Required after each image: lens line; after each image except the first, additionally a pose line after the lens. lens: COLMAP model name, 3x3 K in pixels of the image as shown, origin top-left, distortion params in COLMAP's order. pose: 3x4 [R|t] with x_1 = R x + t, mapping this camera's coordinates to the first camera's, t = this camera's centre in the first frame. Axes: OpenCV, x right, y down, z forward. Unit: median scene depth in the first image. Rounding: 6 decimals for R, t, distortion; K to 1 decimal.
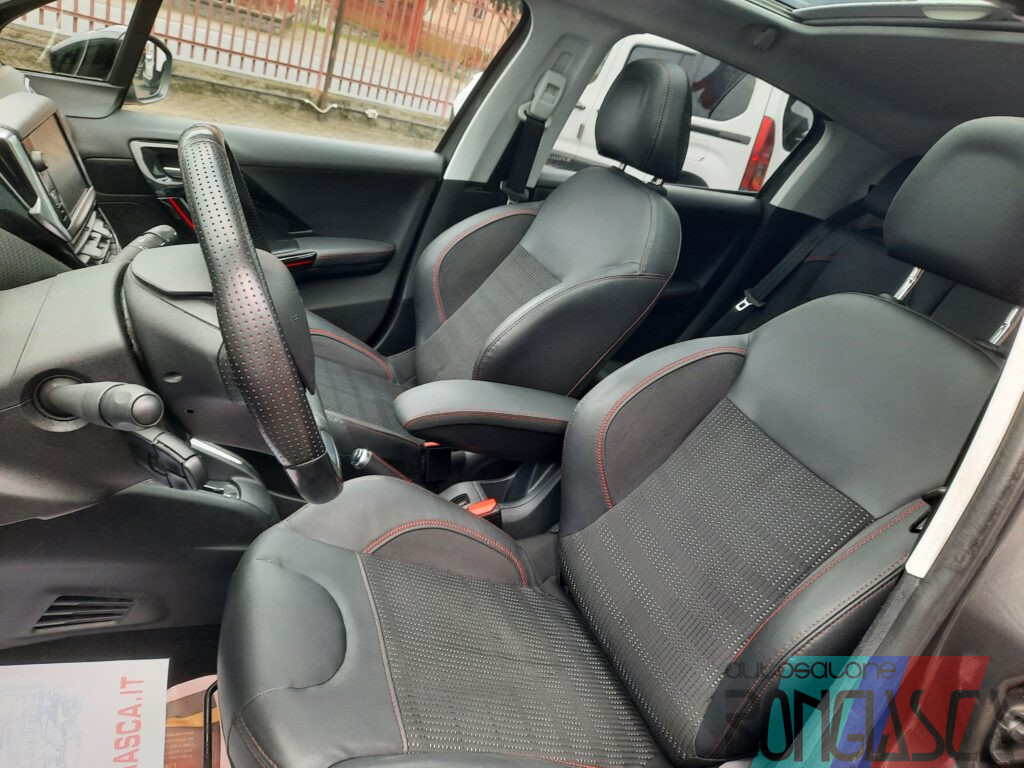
lens RADIAL K [[754.6, 0, 513.1], [0, 754.6, 378.0], [0, 0, 1]] dist [0.015589, -0.004618]
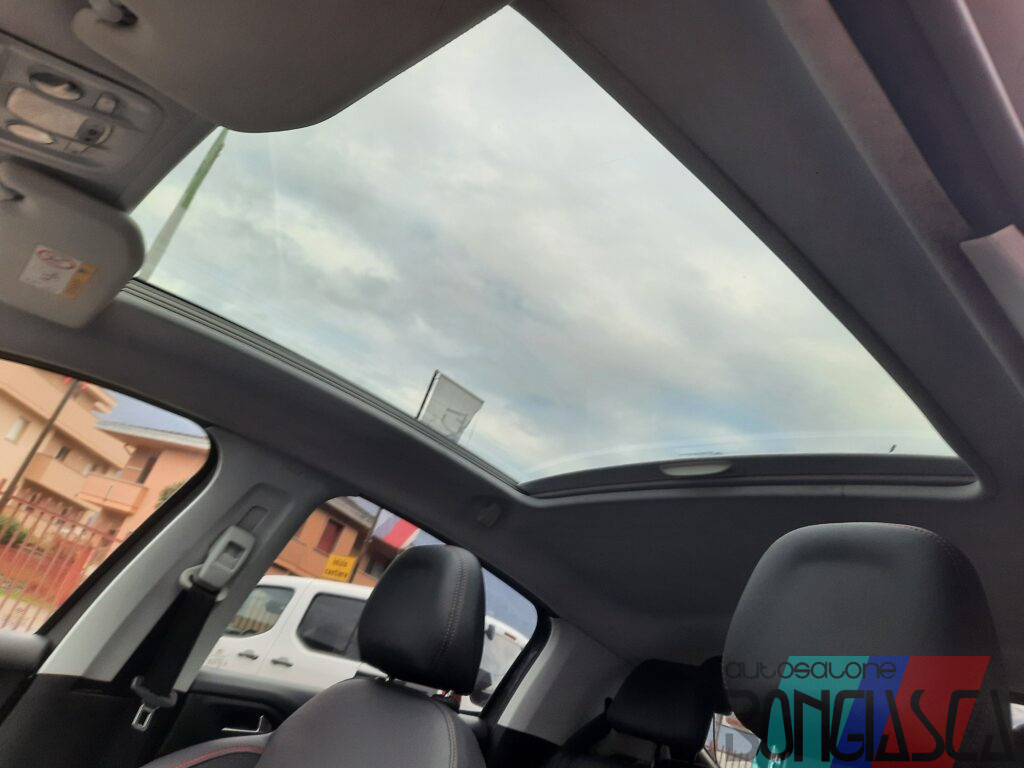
lens RADIAL K [[754.6, 0, 513.1], [0, 754.6, 378.0], [0, 0, 1]] dist [0.015589, -0.004618]
pose [[0.921520, 0.162724, 0.352593, 0.012639], [0.110730, 0.760168, -0.640221, 0.007380], [-0.372209, 0.629019, 0.682492, 0.243234]]
